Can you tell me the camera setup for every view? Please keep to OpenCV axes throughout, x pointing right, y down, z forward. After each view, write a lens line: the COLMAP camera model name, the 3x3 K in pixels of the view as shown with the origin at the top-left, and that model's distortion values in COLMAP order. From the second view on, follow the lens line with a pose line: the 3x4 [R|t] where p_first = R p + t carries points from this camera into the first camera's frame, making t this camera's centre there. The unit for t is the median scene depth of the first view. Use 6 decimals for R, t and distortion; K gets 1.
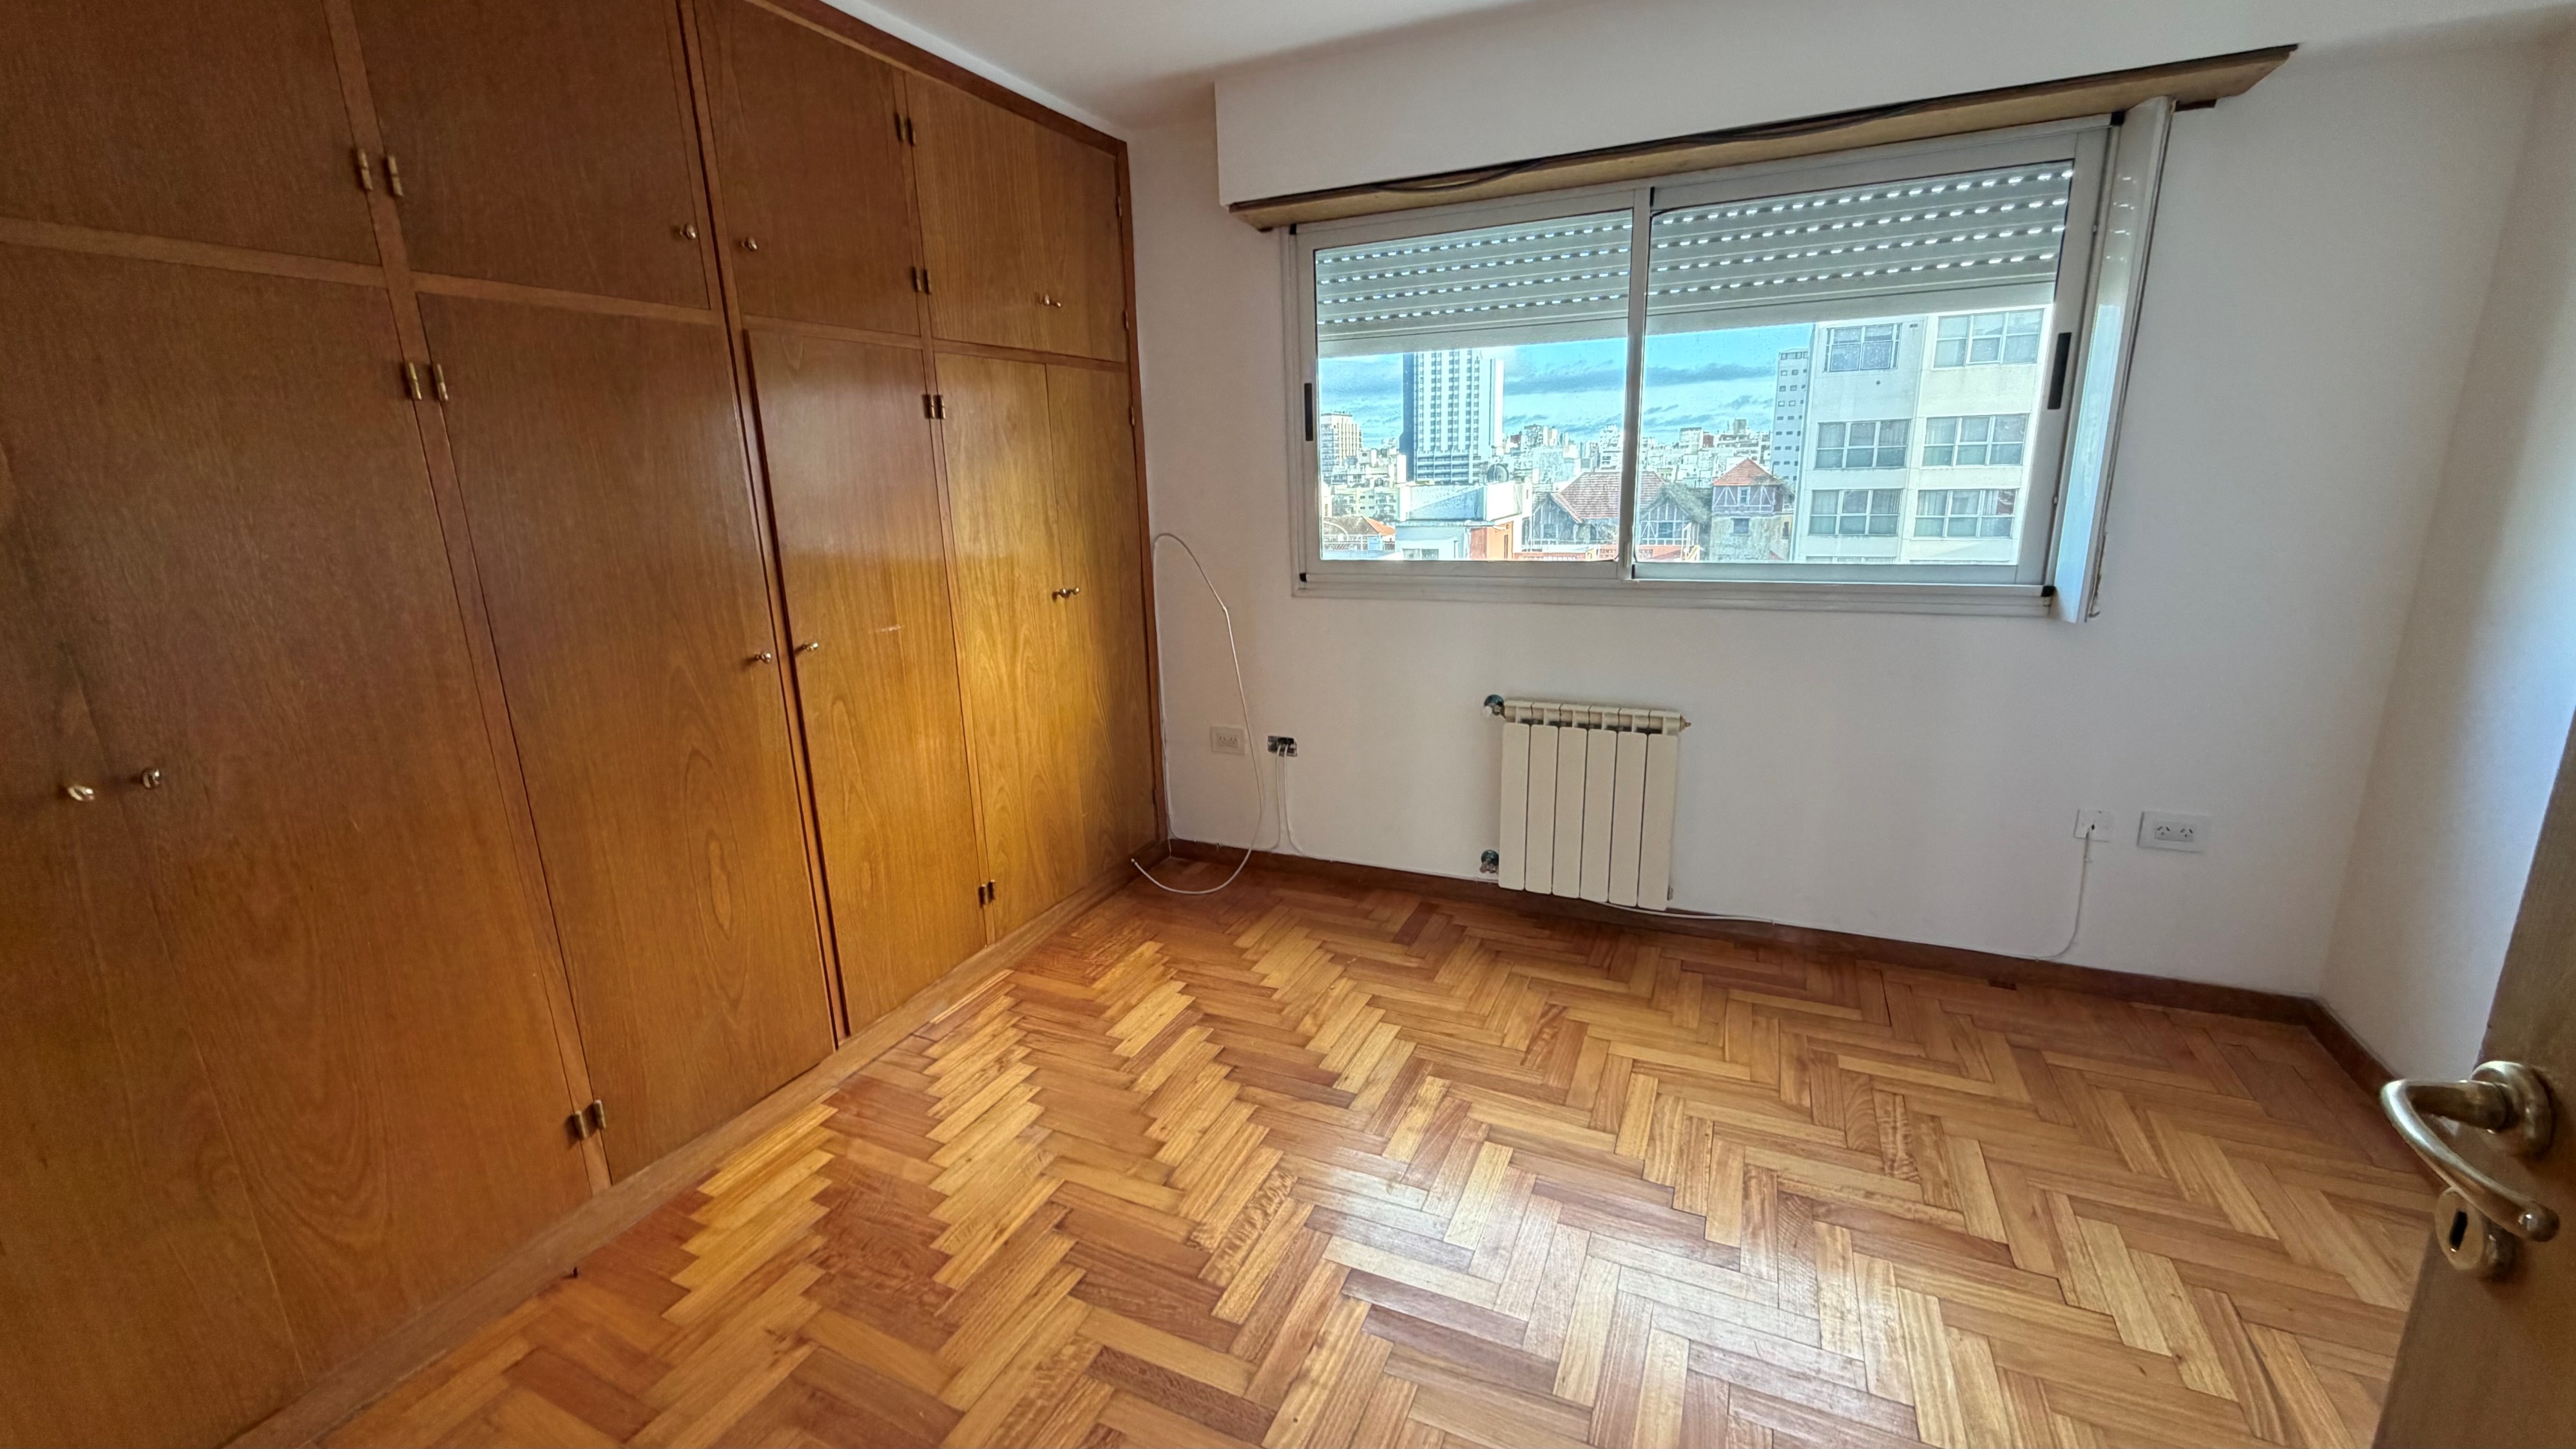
lens RADIAL K [[1024.8, 0, 1279.9], [0, 1024.8, 719.9], [0, 0, 1]] dist [0.000053, 0.000308]
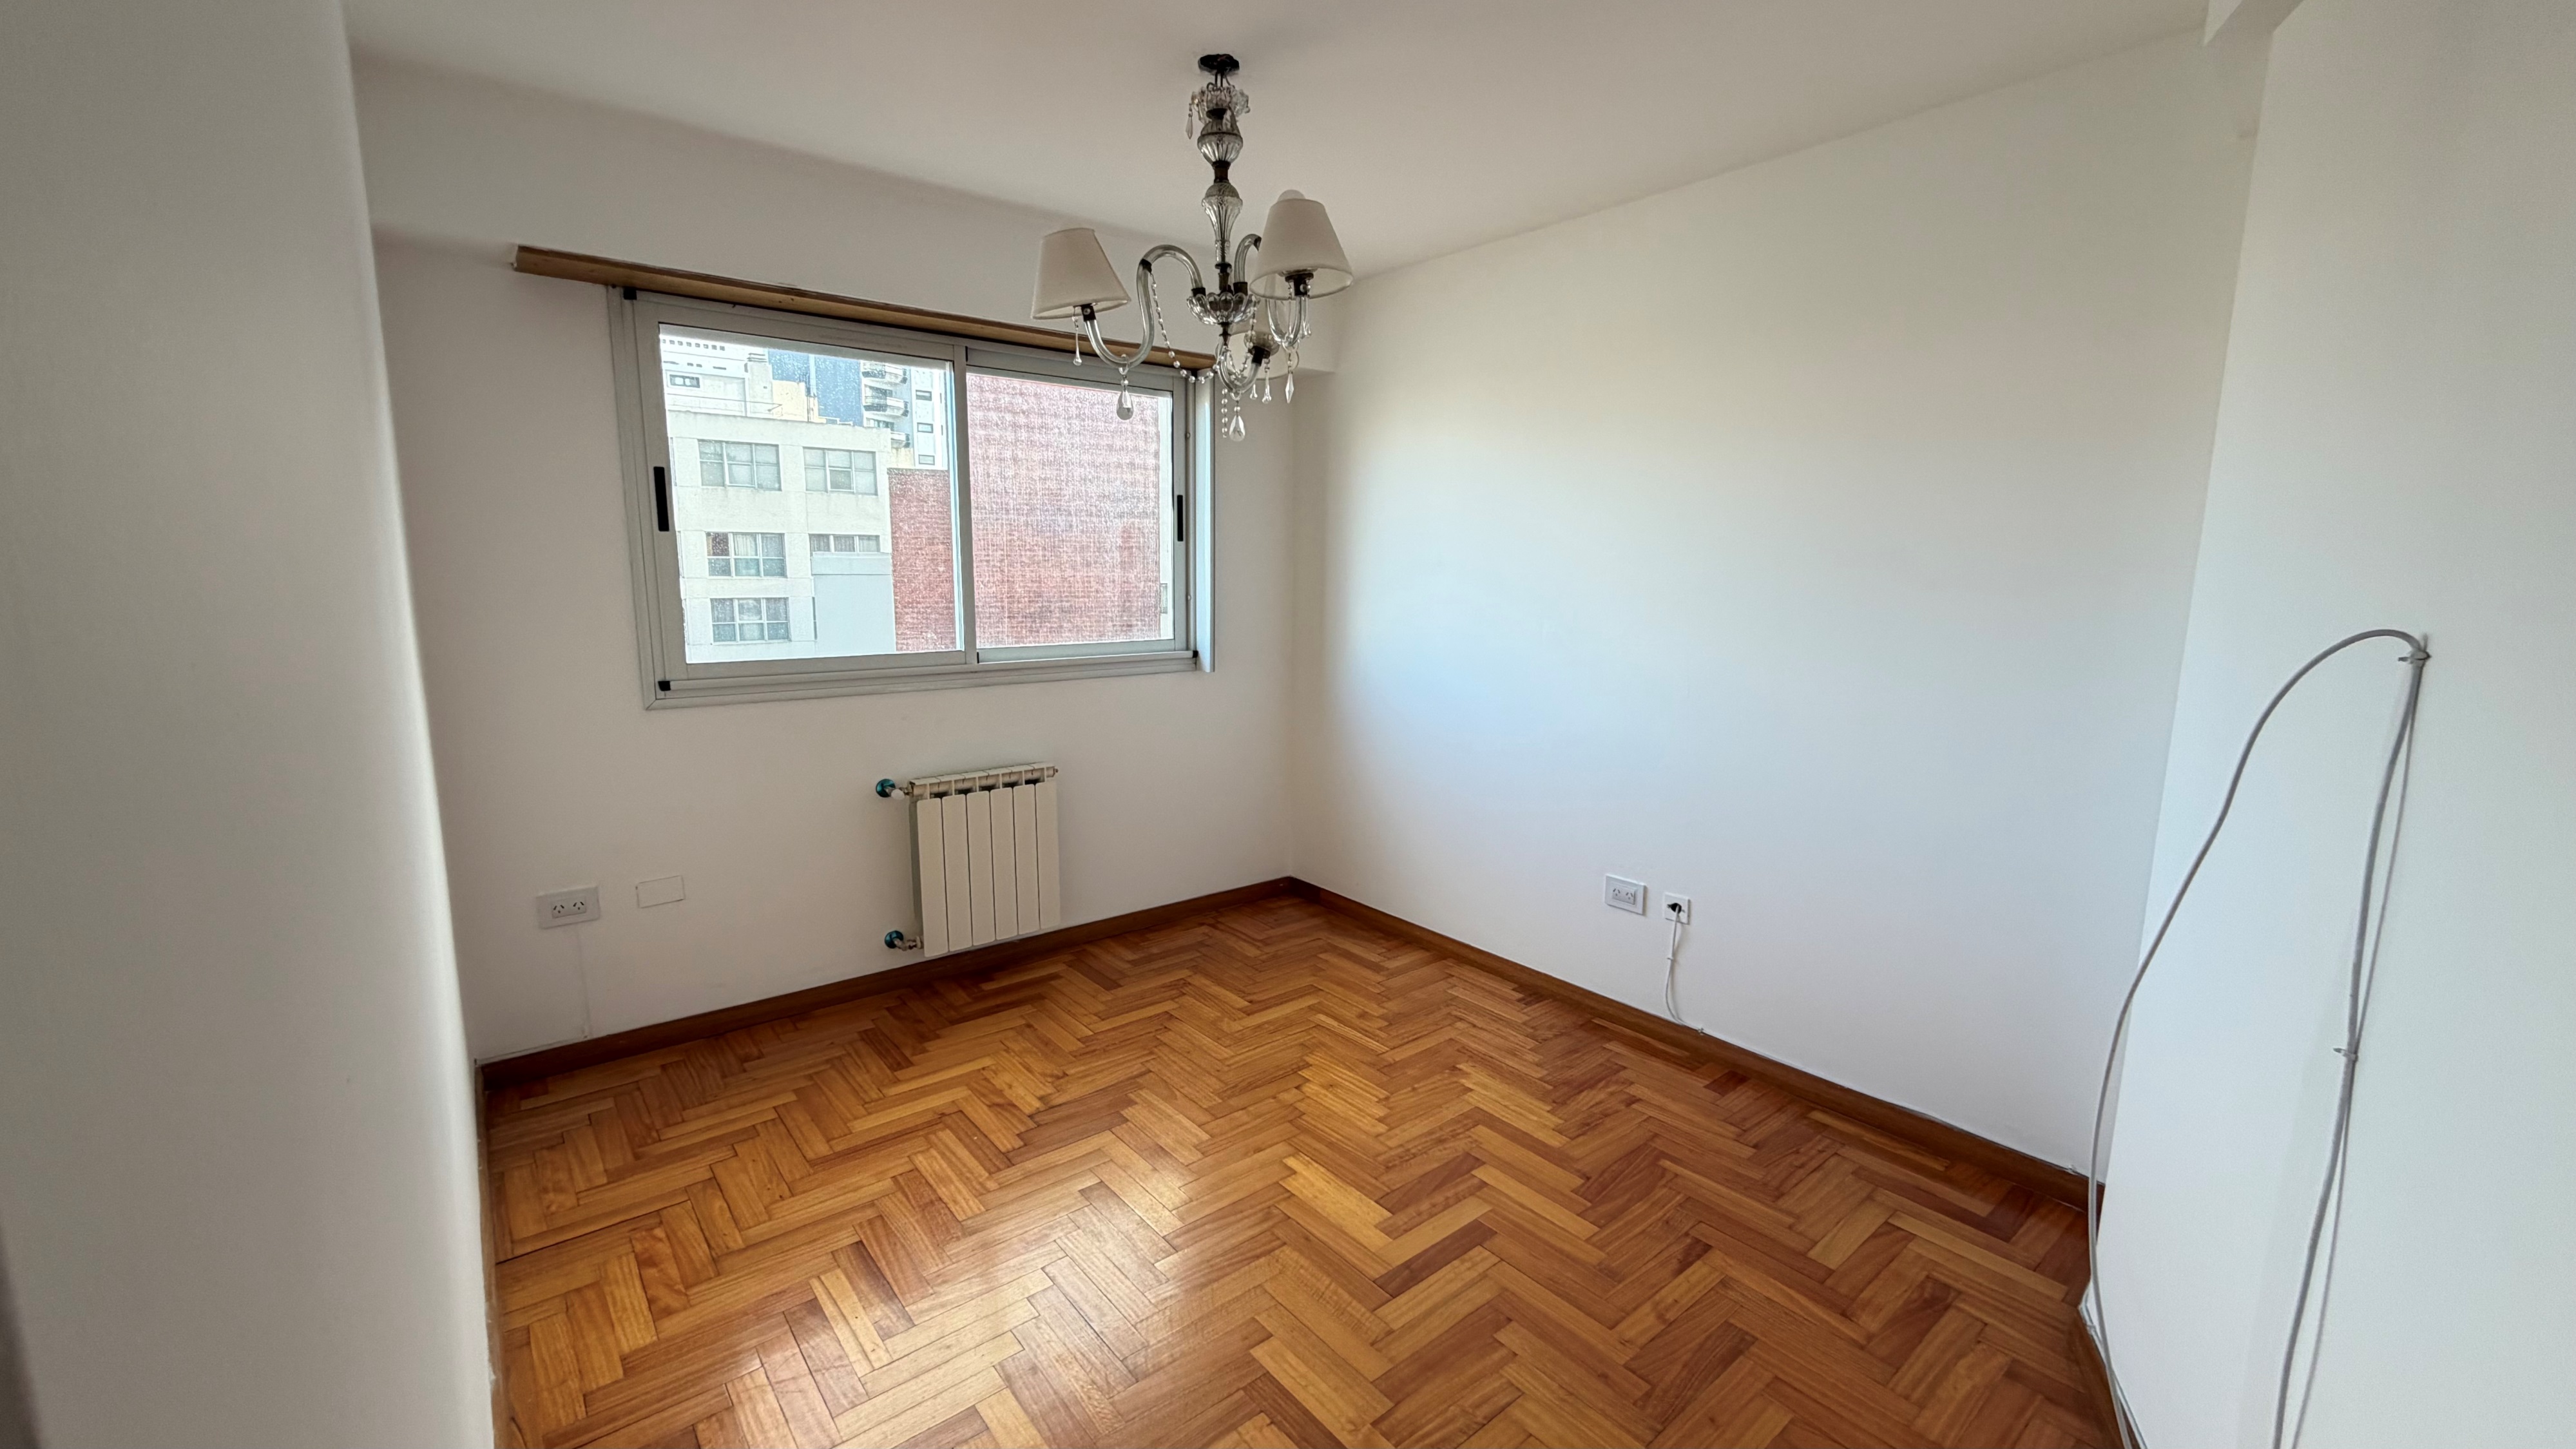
lens RADIAL K [[1032.2, 0, 1273.2], [0, 1032.2, 709.2], [0, 0, 1]] dist [0.019641, -0.007322]
pose [[0.434105, -0.094562, 0.895886, -0.576839], [0.197929, 0.980187, 0.007553, -0.027196], [-0.878850, 0.174043, 0.444221, 0.181463]]
